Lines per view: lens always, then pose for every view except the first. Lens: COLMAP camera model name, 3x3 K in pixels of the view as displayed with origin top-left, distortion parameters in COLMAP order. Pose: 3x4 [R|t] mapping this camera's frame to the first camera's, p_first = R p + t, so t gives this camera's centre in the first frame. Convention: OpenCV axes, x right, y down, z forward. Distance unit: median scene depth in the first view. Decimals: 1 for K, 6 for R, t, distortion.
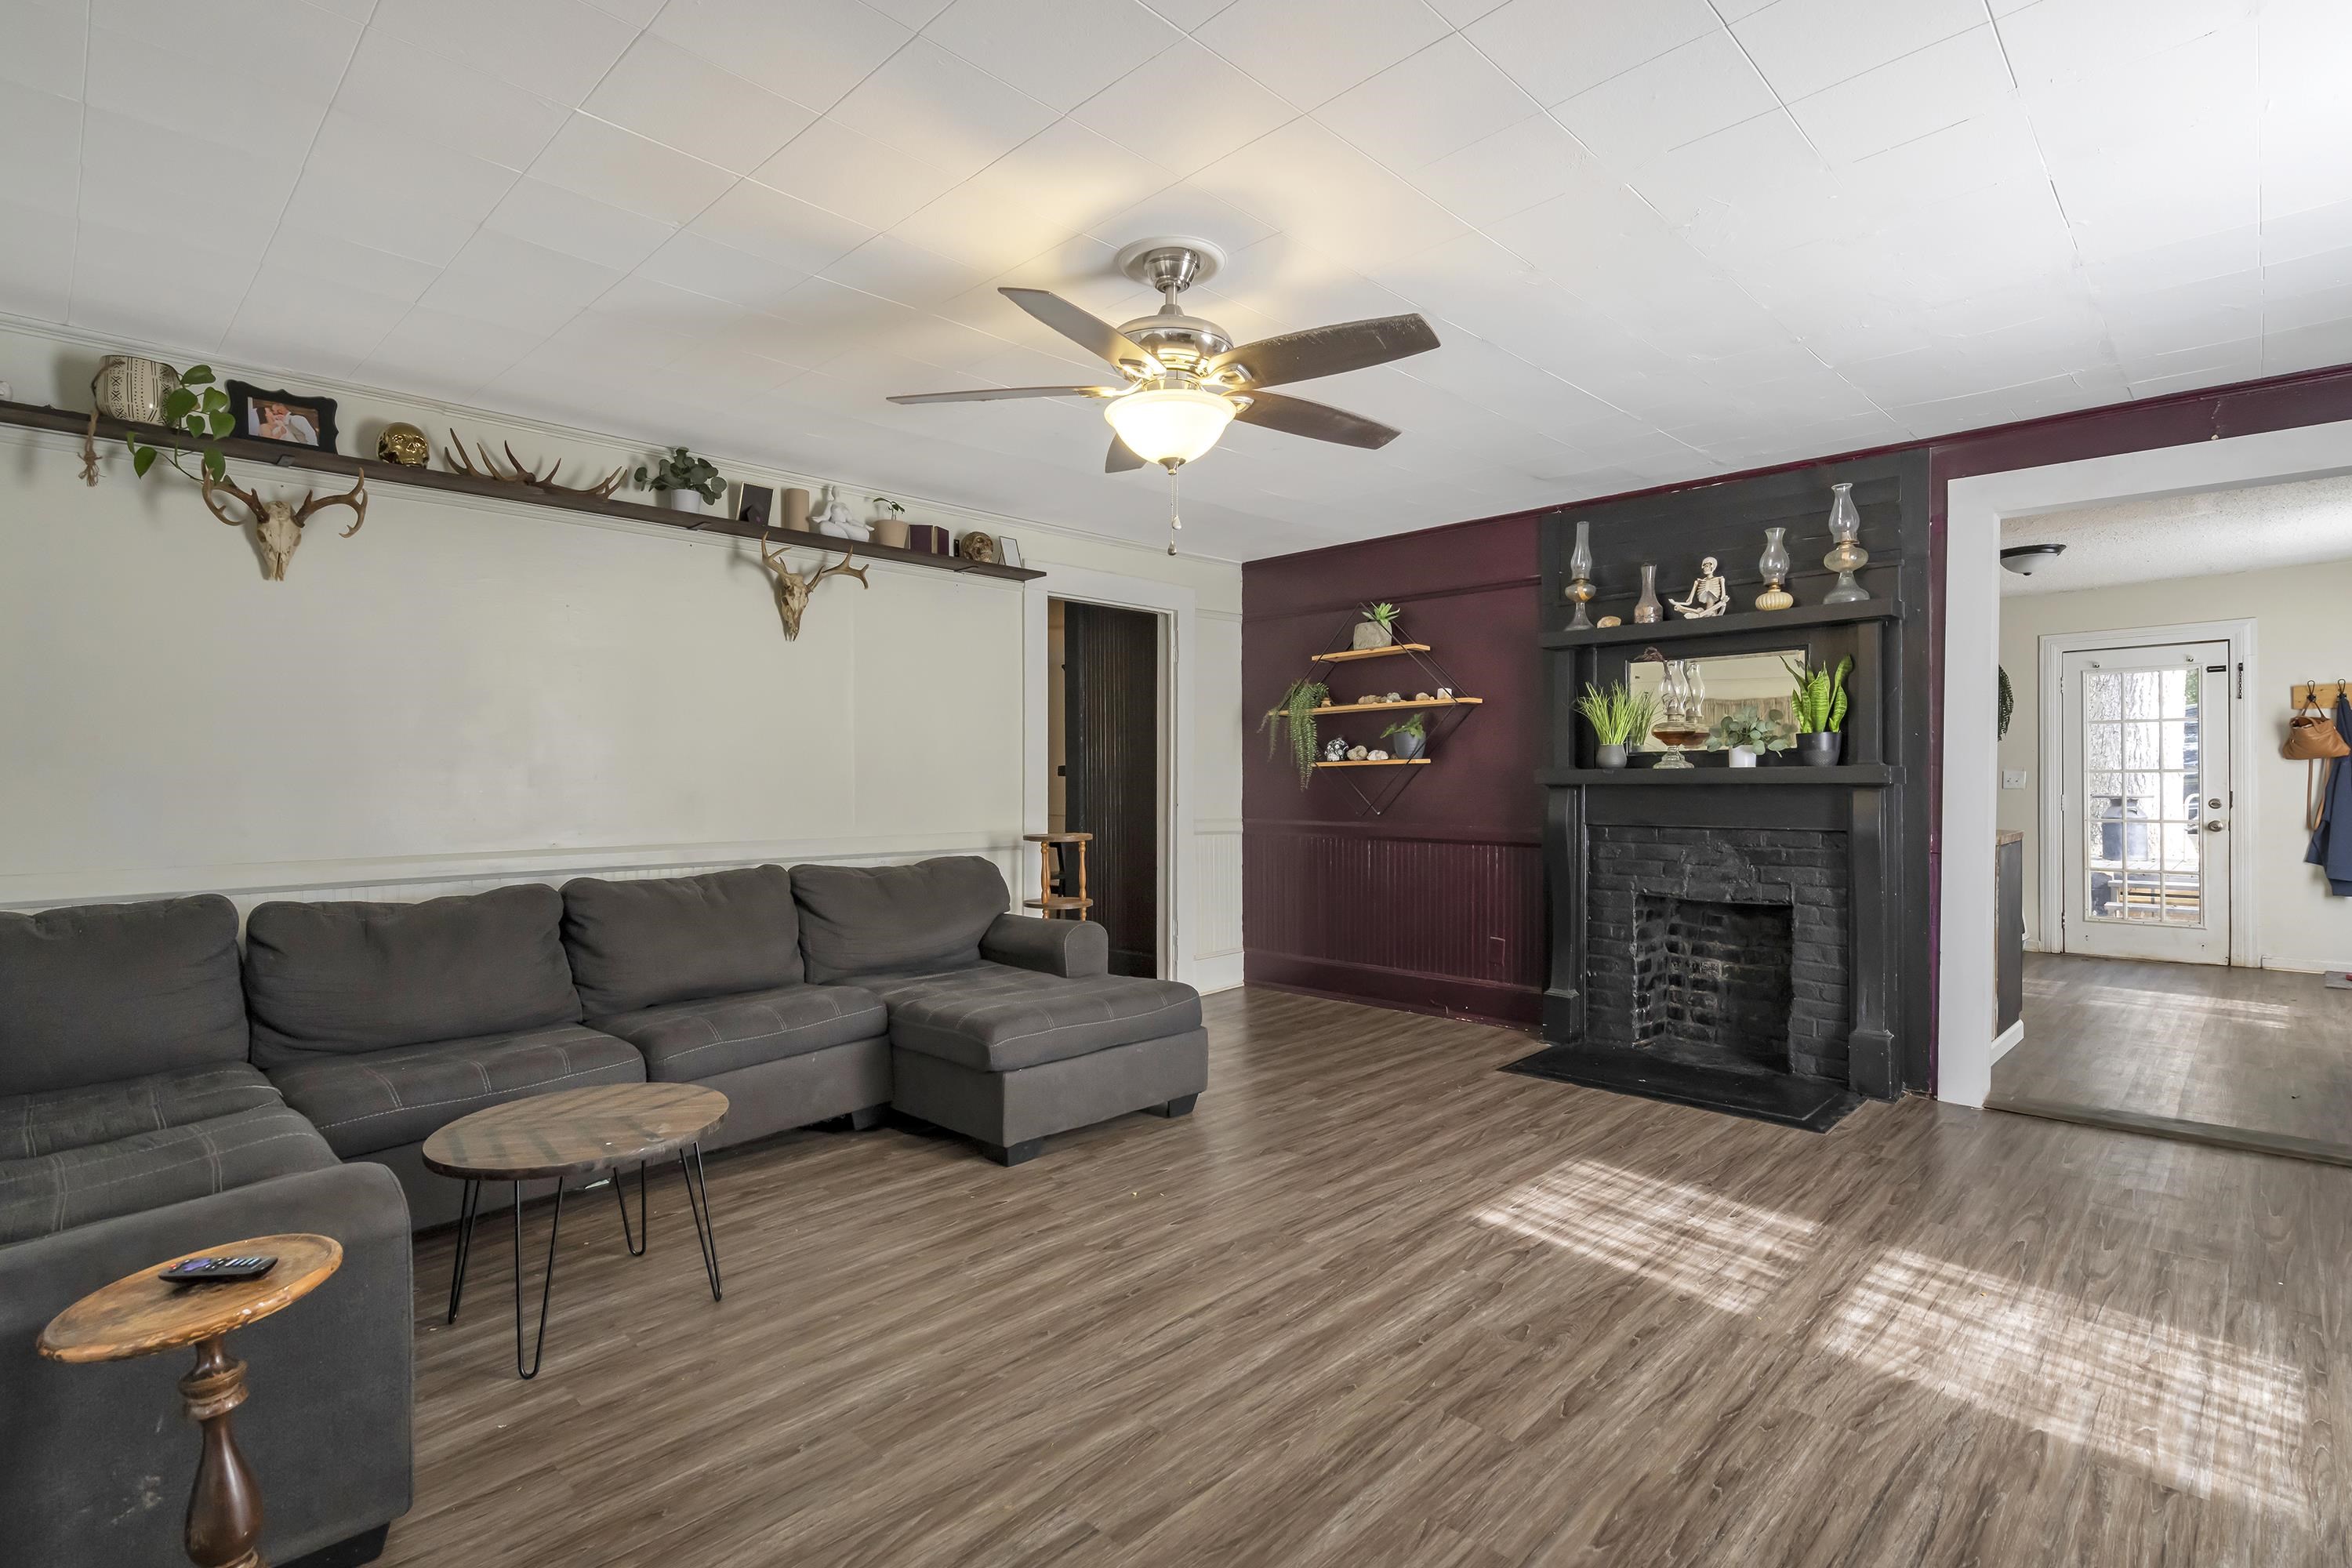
lens RADIAL K [[1115.5, 0, 1185.0], [0, 1115.5, 775.5], [0, 0, 1]] dist [-0.001431, -0.000026]
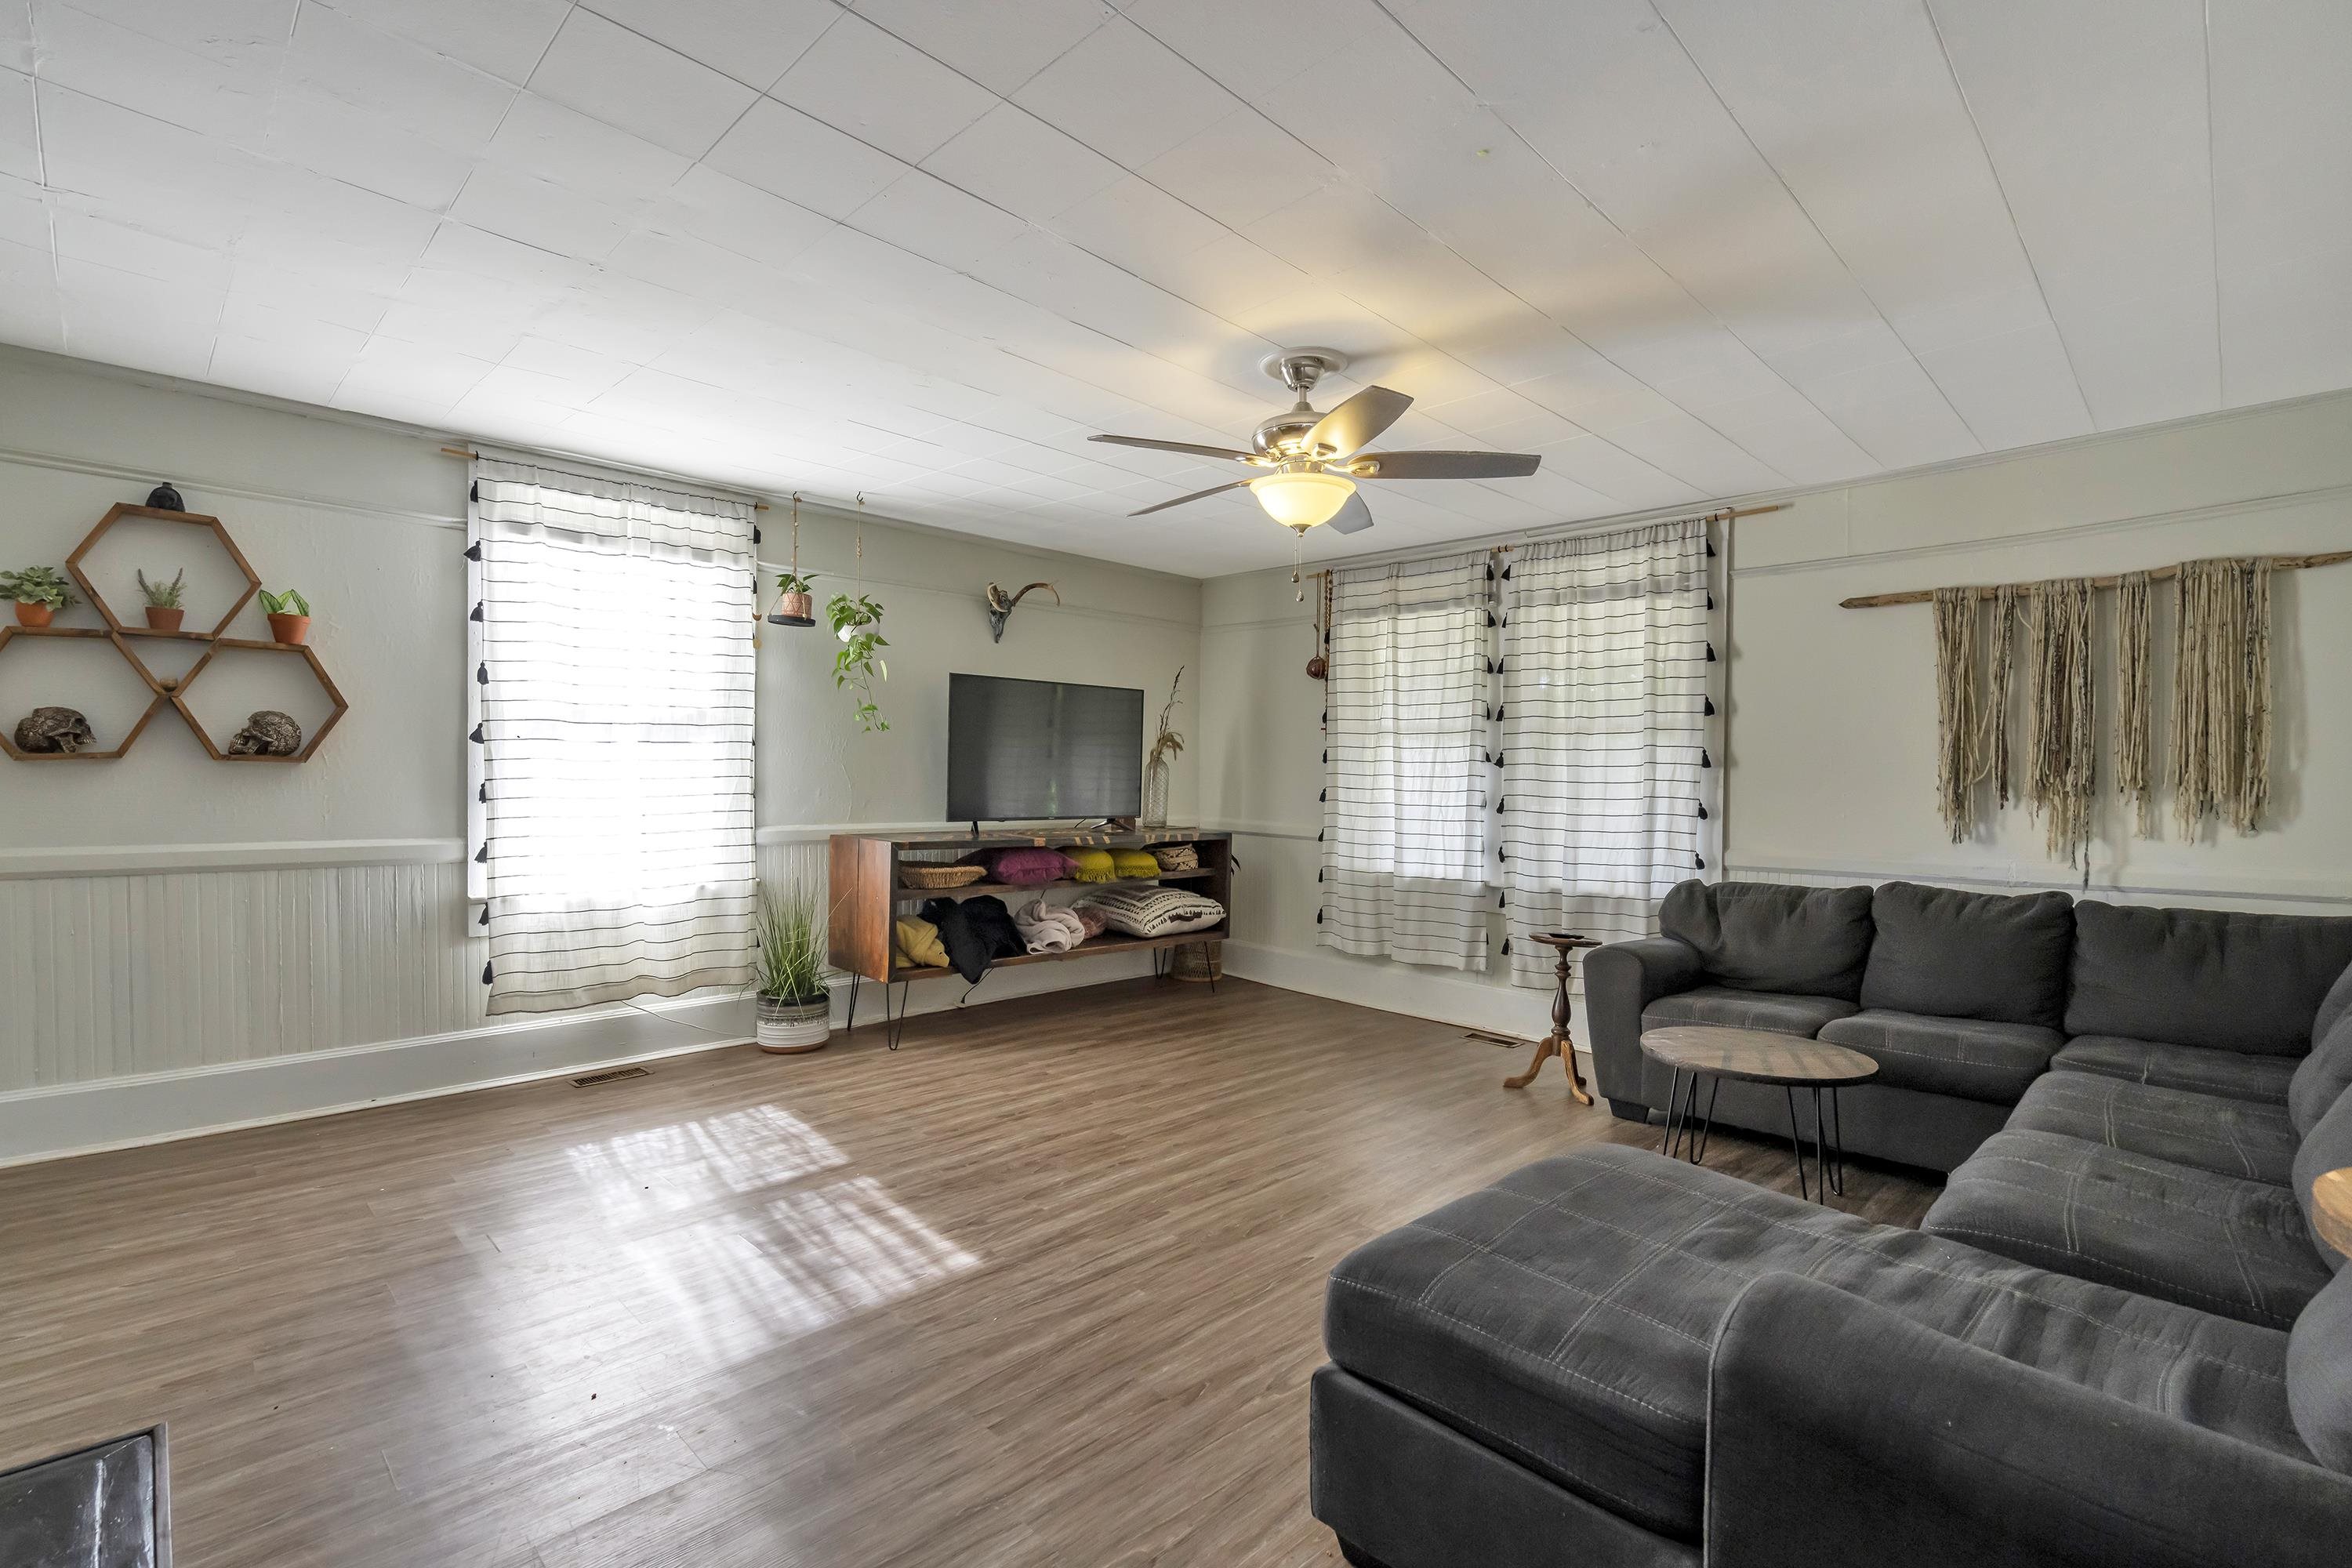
lens RADIAL K [[1115.5, 0, 1185.0], [0, 1115.5, 775.5], [0, 0, 1]] dist [-0.001431, -0.000026]
pose [[-0.999958, -0.000166, 0.009172, 0.100986], [-0.000165, 1.000000, 0.000090, -0.000974], [-0.009172, 0.000088, -0.999958, 2.260348]]
